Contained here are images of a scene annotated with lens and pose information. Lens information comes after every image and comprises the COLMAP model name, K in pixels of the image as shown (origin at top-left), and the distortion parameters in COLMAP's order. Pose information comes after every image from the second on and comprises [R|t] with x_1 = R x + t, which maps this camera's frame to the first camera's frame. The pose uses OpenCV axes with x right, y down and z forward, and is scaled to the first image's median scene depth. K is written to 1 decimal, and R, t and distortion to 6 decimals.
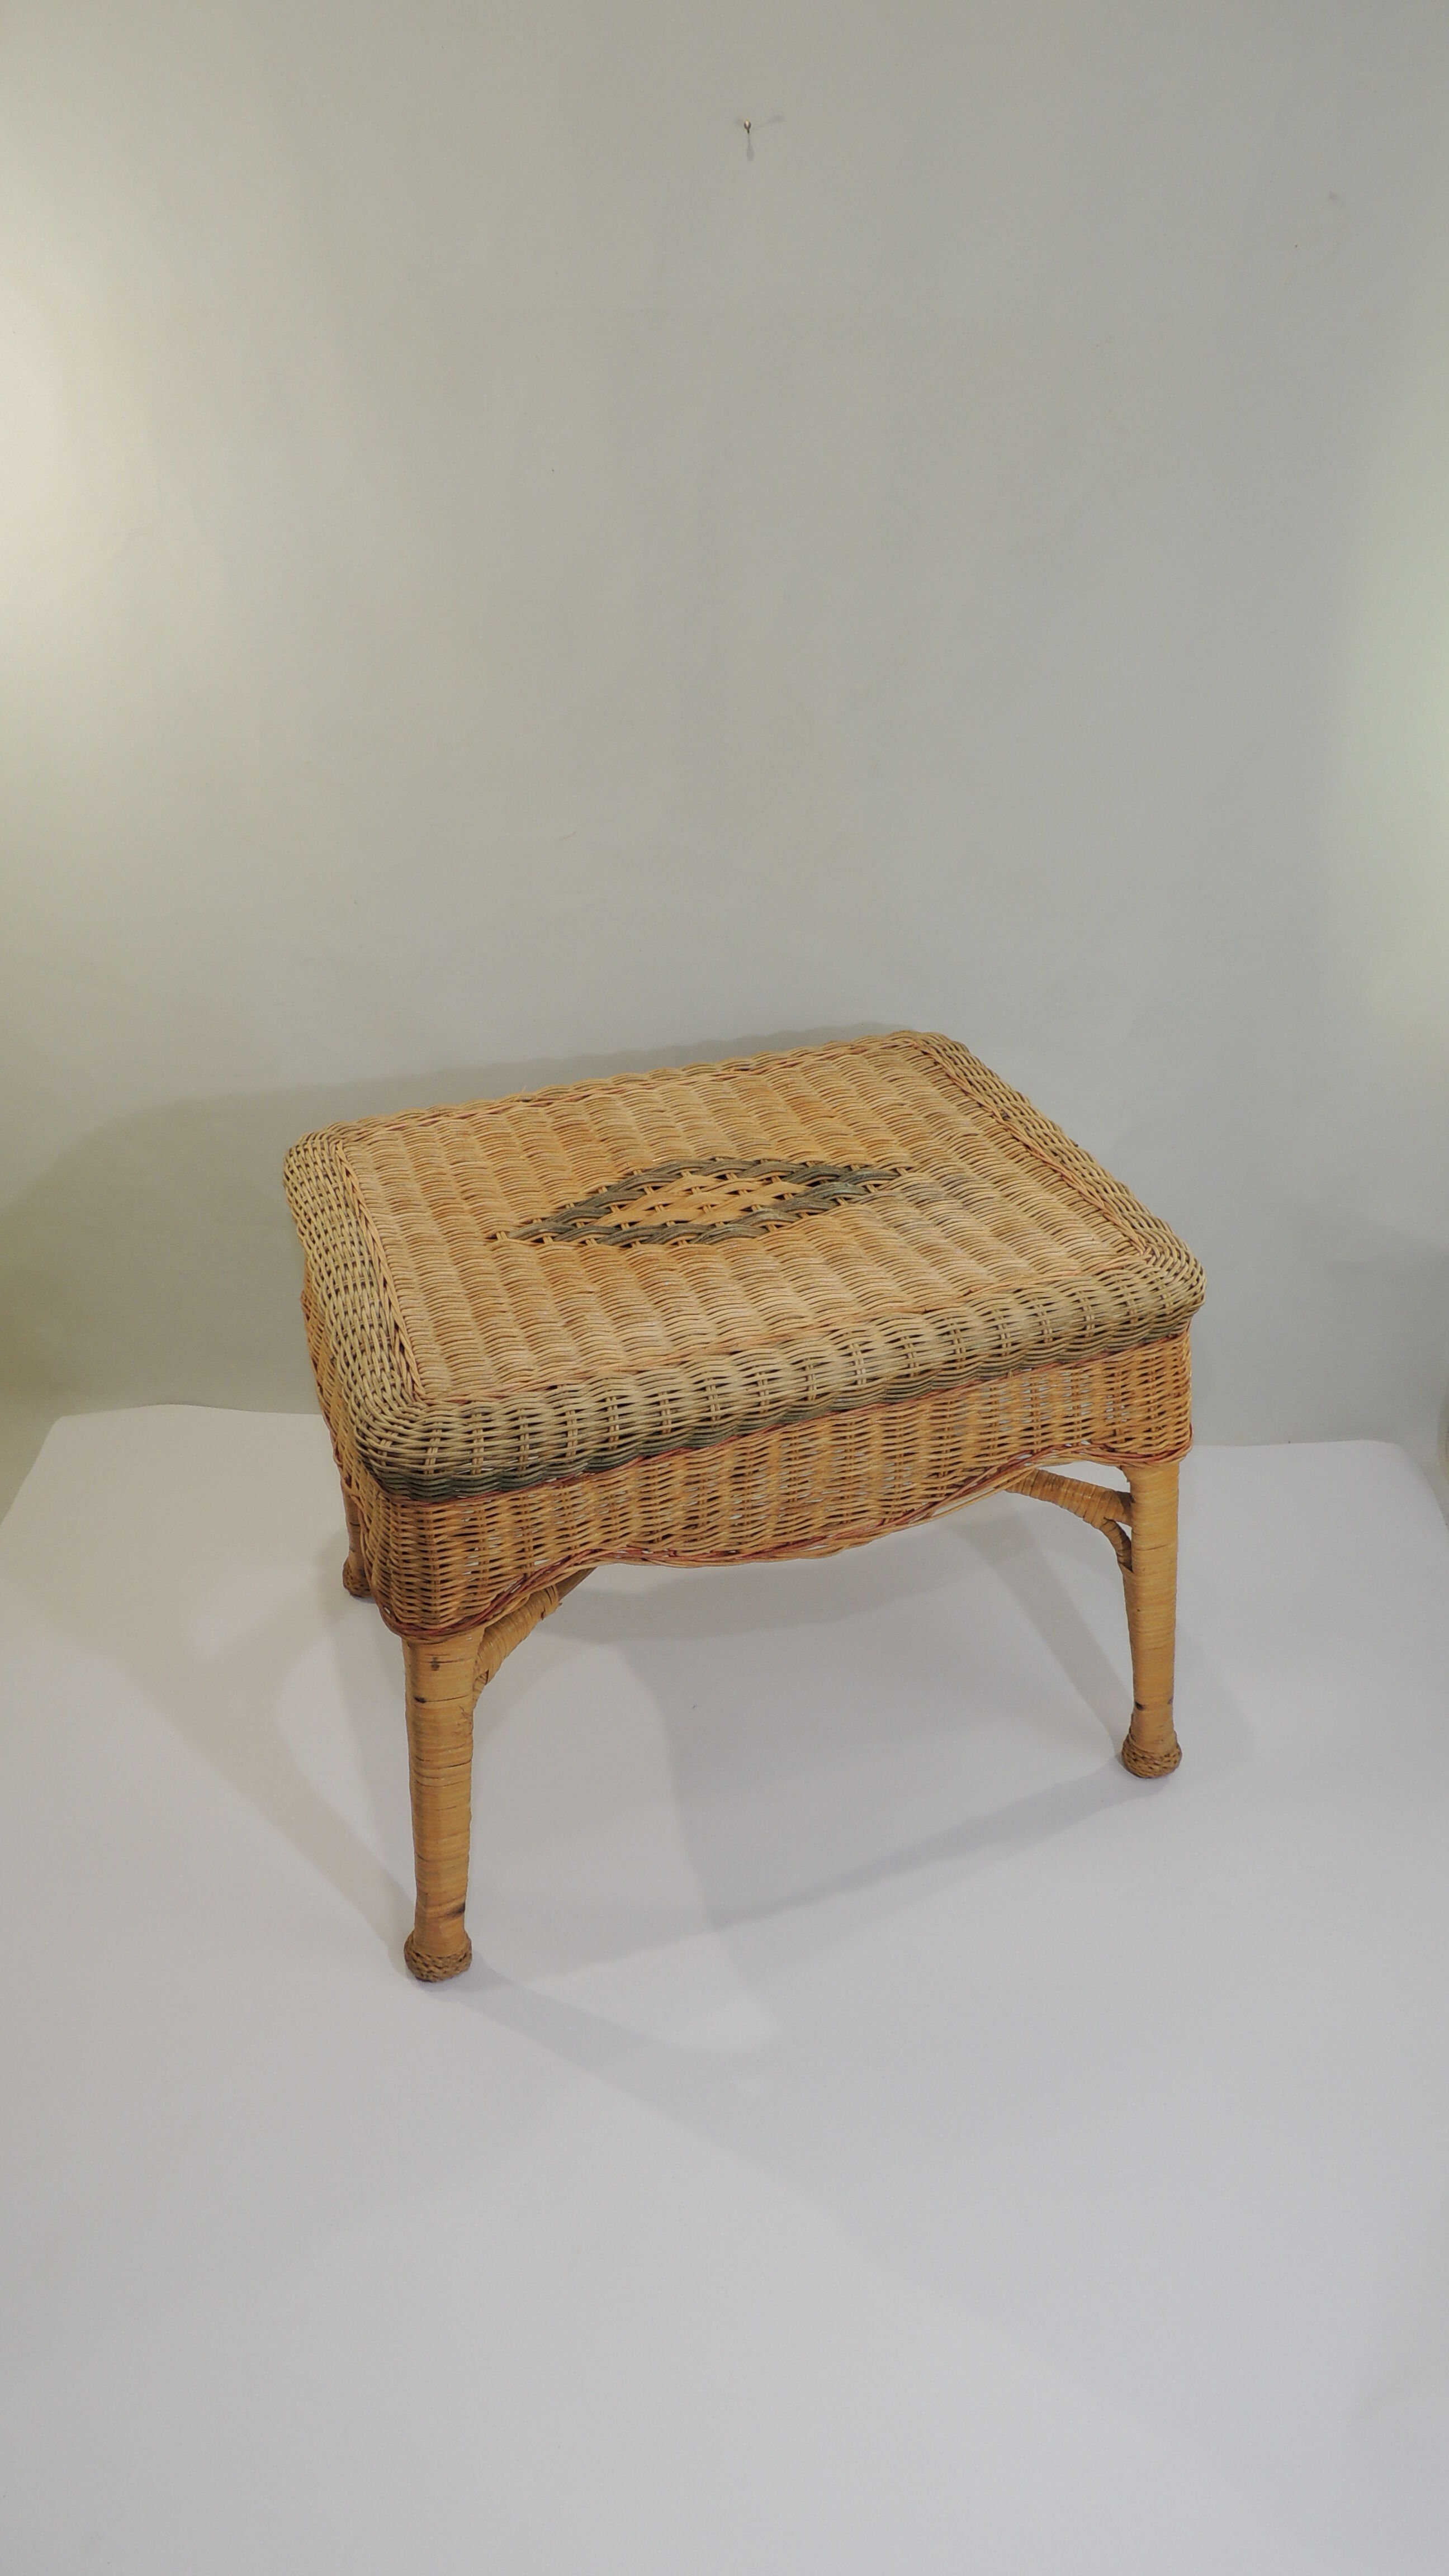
lens RADIAL K [[1835.8, 0, 724.5], [0, 1835.8, 1288.0], [0, 0, 1]] dist [-0.006514, -0.004792]
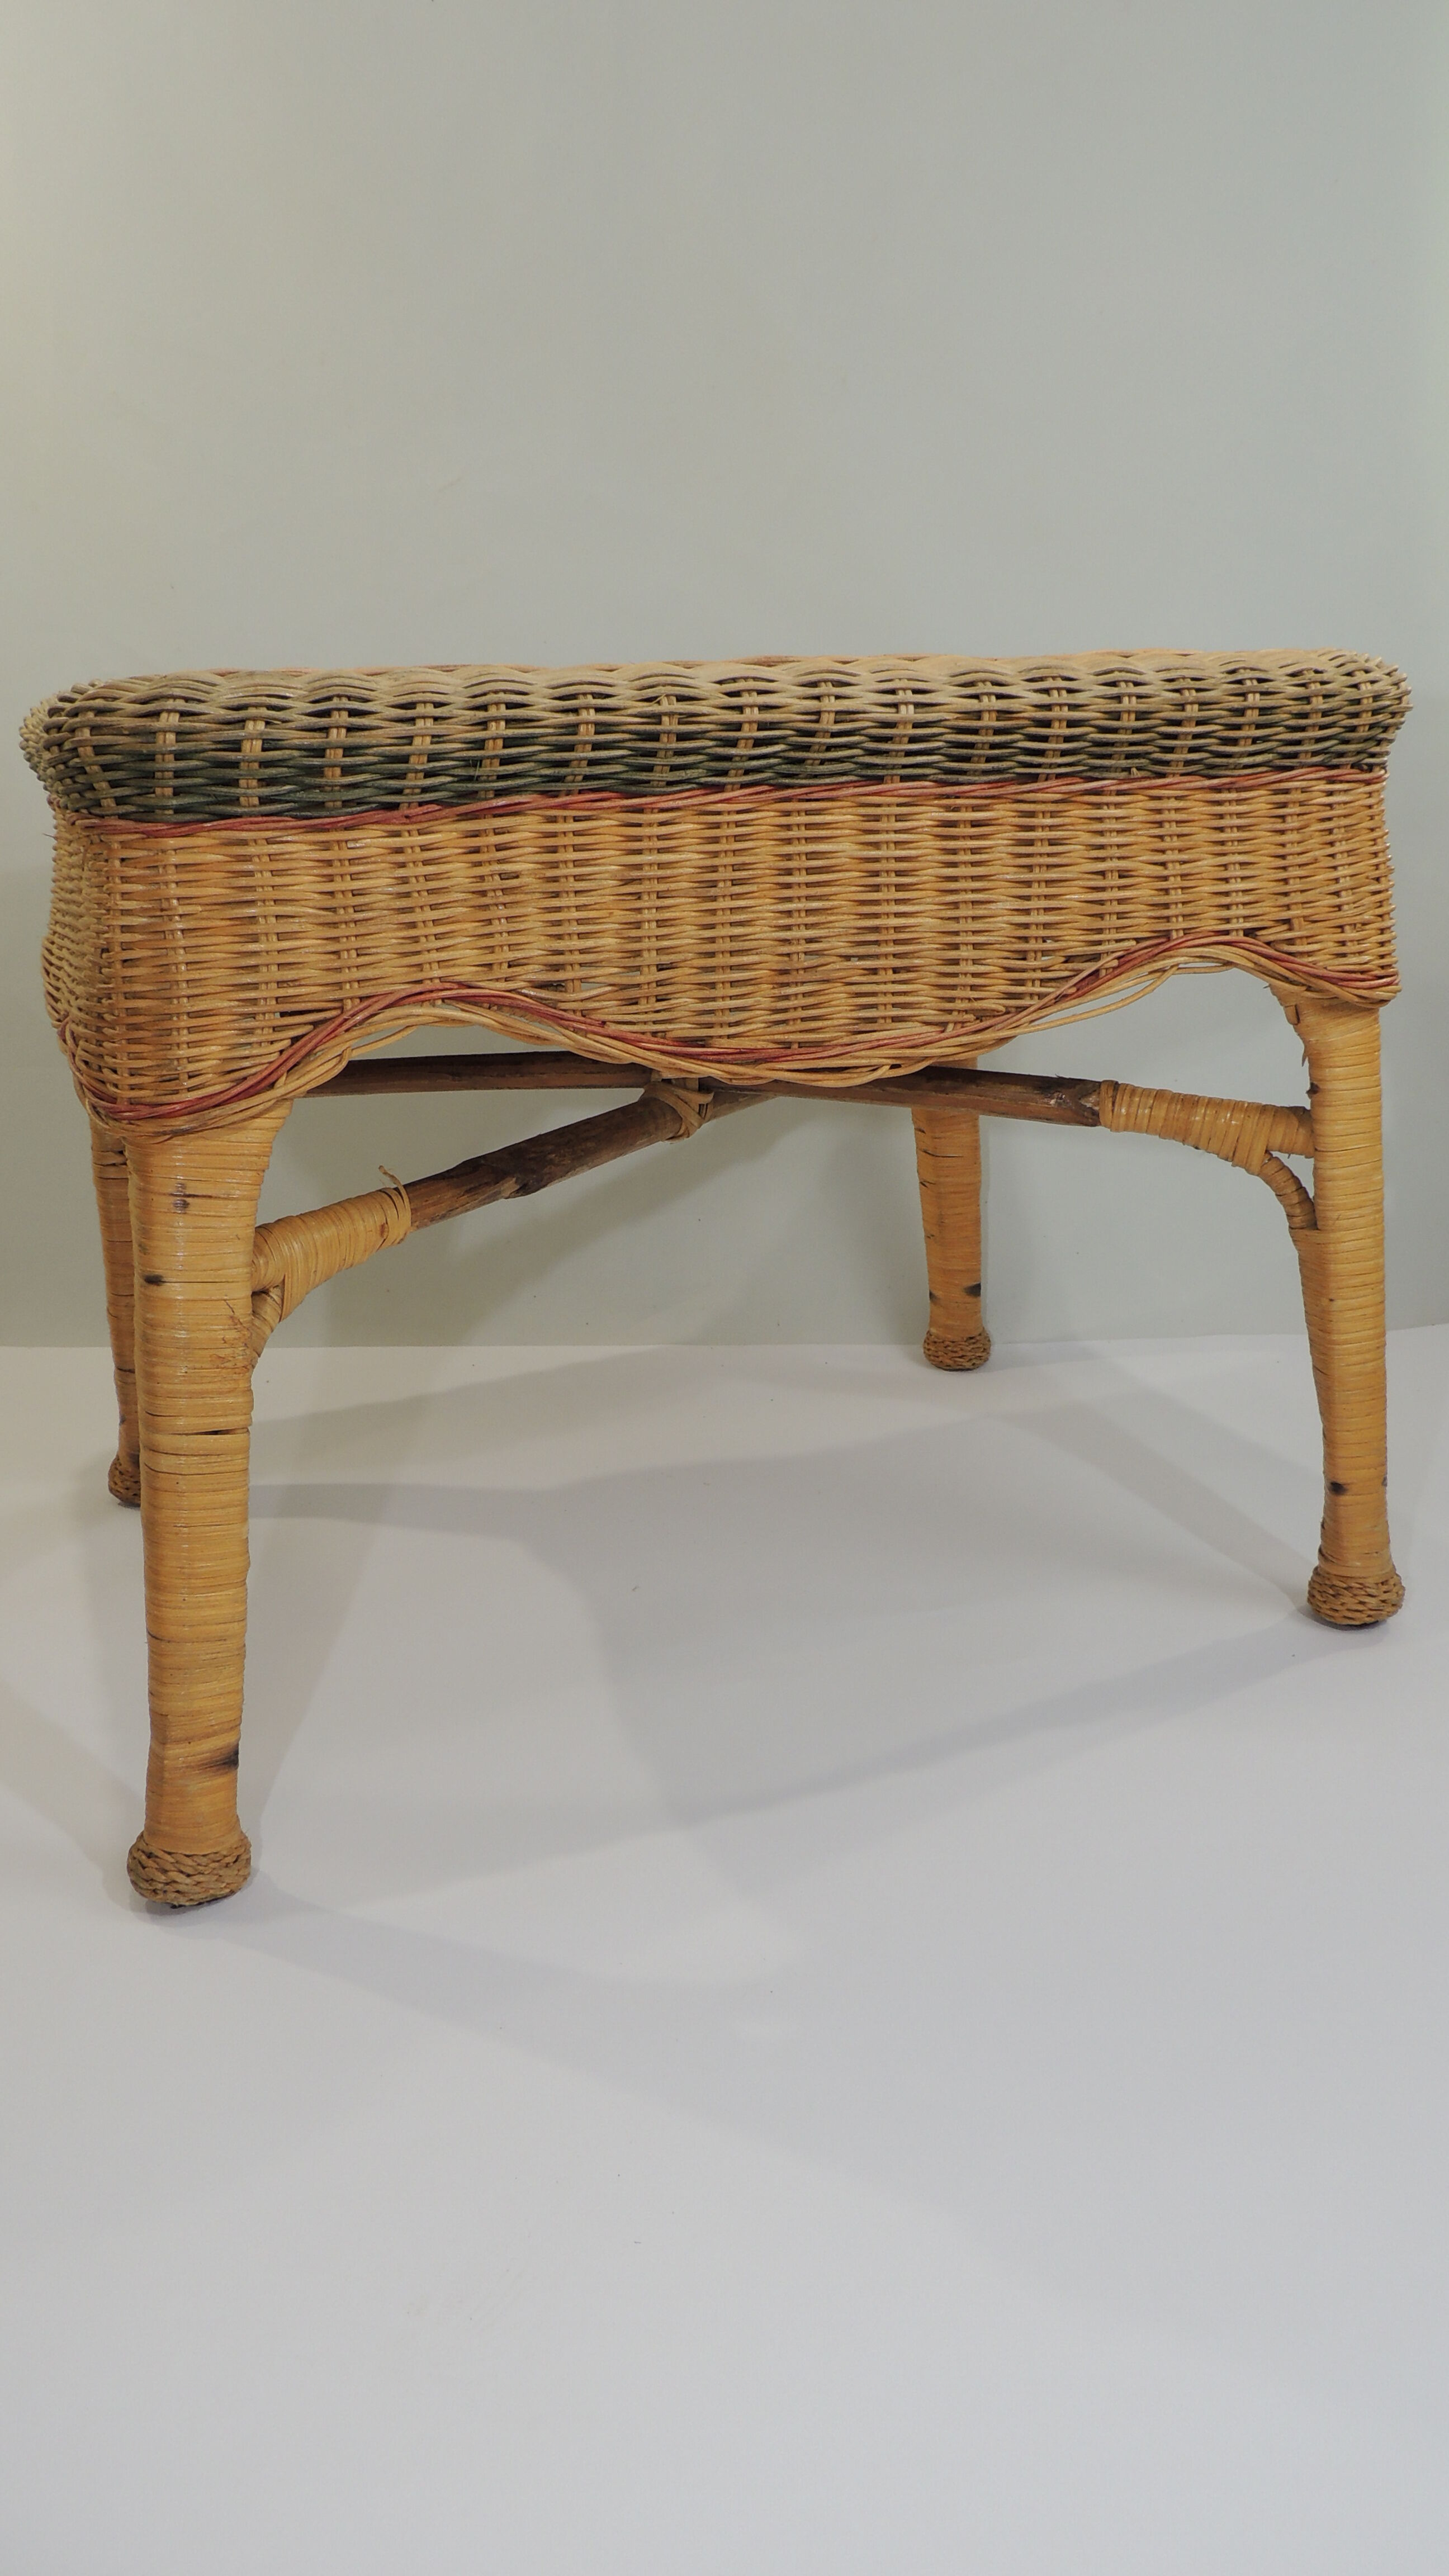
lens RADIAL K [[1835.8, 0, 724.5], [0, 1835.8, 1288.0], [0, 0, 1]] dist [-0.006514, -0.004792]
pose [[0.998637, -0.020587, 0.047956, -0.016376], [0.032250, 0.965892, -0.256929, 0.347227], [-0.041031, 0.258125, 0.965240, 0.412793]]
